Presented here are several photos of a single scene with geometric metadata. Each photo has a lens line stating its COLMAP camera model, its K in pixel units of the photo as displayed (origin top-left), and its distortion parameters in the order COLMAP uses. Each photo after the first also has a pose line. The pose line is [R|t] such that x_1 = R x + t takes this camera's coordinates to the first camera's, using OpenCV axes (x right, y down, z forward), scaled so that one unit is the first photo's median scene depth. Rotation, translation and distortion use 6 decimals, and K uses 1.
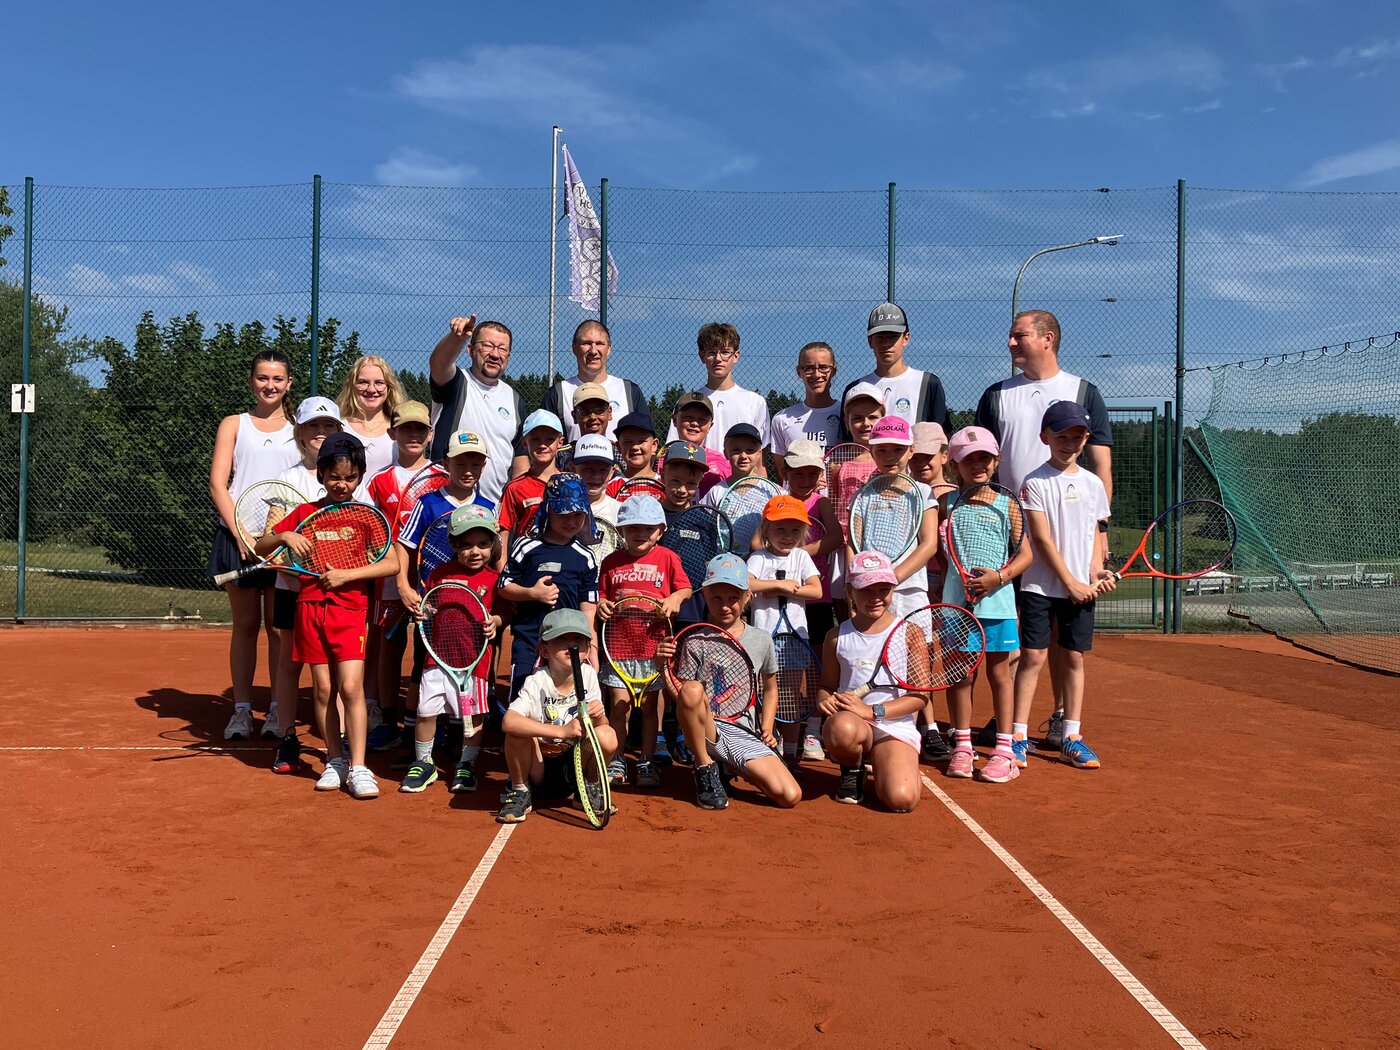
lens RADIAL K [[1267.8, 0, 696.0], [0, 1267.8, 525.0], [0, 0, 1]] dist [0.009357, 0.002384]
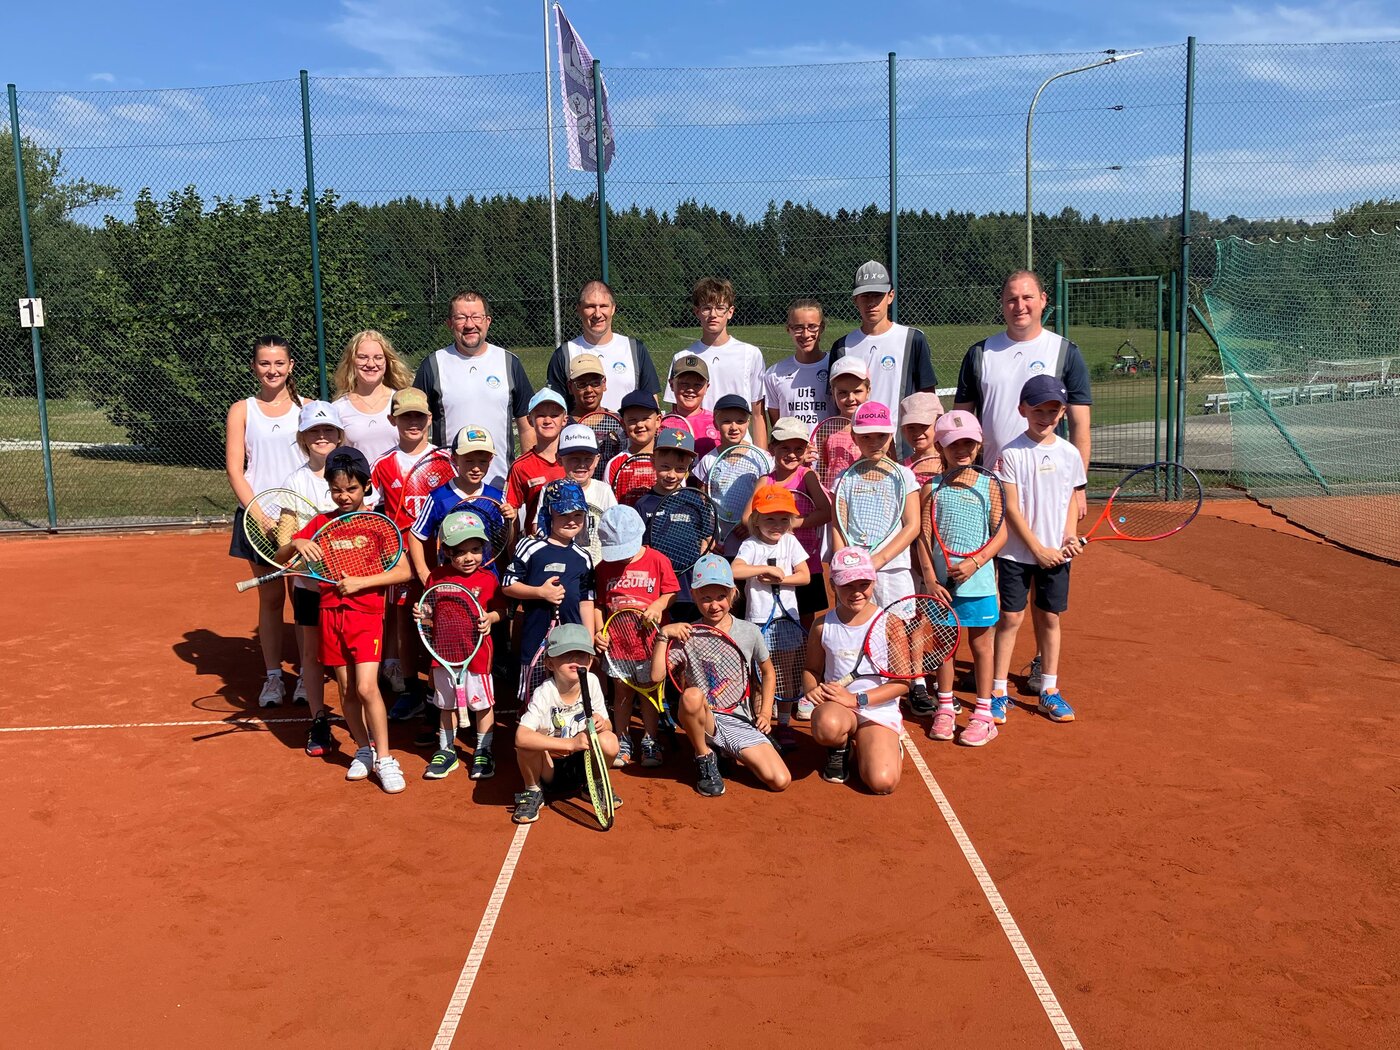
lens RADIAL K [[1267.8, 0, 704.9], [0, 1267.8, 524.5], [0, 0, 1]] dist [0.009357, 0.002384]
pose [[0.999261, -0.035932, -0.013654, 0.027354], [0.037556, 0.988315, 0.147725, -0.143555], [0.008186, -0.148129, 0.988934, -0.038380]]
